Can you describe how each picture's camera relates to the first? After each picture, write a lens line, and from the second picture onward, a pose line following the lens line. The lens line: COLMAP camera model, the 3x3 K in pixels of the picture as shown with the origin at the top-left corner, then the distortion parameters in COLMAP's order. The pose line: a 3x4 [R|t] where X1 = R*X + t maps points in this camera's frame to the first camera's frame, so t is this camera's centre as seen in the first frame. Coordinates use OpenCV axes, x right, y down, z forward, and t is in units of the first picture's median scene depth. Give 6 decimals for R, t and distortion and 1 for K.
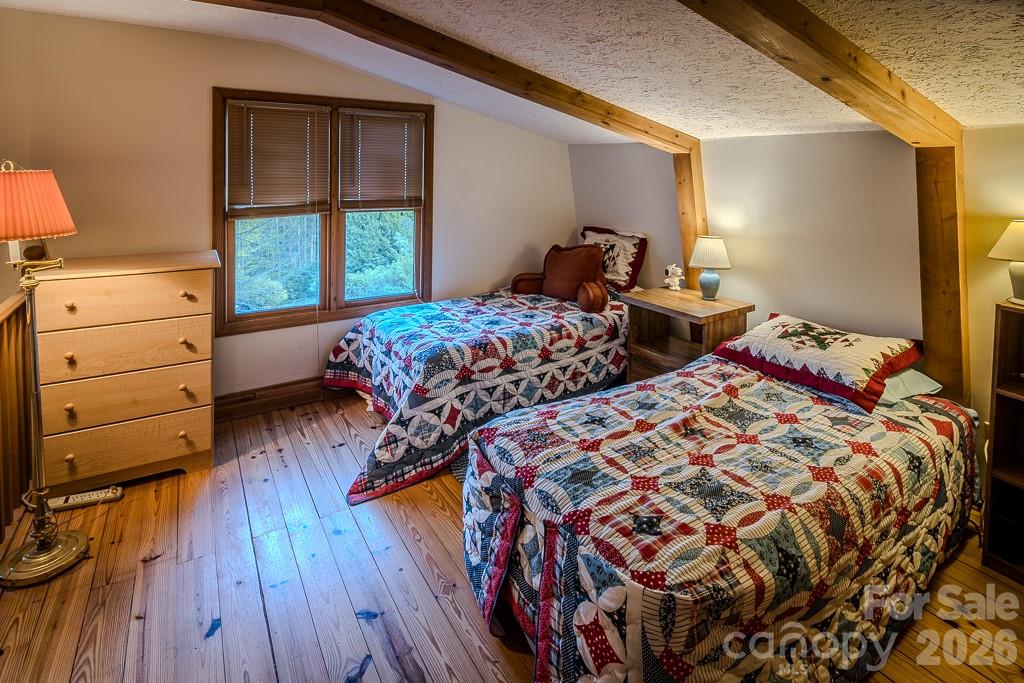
lens RADIAL K [[511.7, 0, 516.1], [0, 511.7, 308.7], [0, 0, 1]] dist [0.000745, -0.001400]
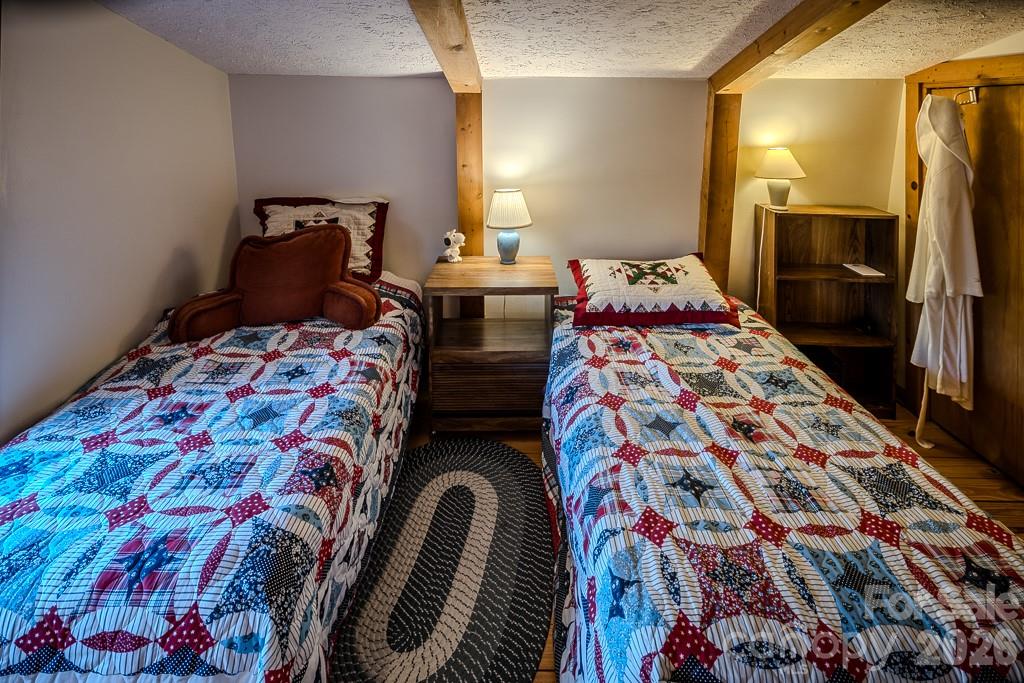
lens RADIAL K [[527.4, 0, 512.2], [0, 527.4, 200.9], [0, 0, 1]] dist [-0.001275, 0.000754]
pose [[0.531521, -0.160426, 0.831714, -0.337278], [0.224301, 0.973506, 0.044433, -0.159863], [-0.816807, 0.162937, 0.553423, 0.515764]]
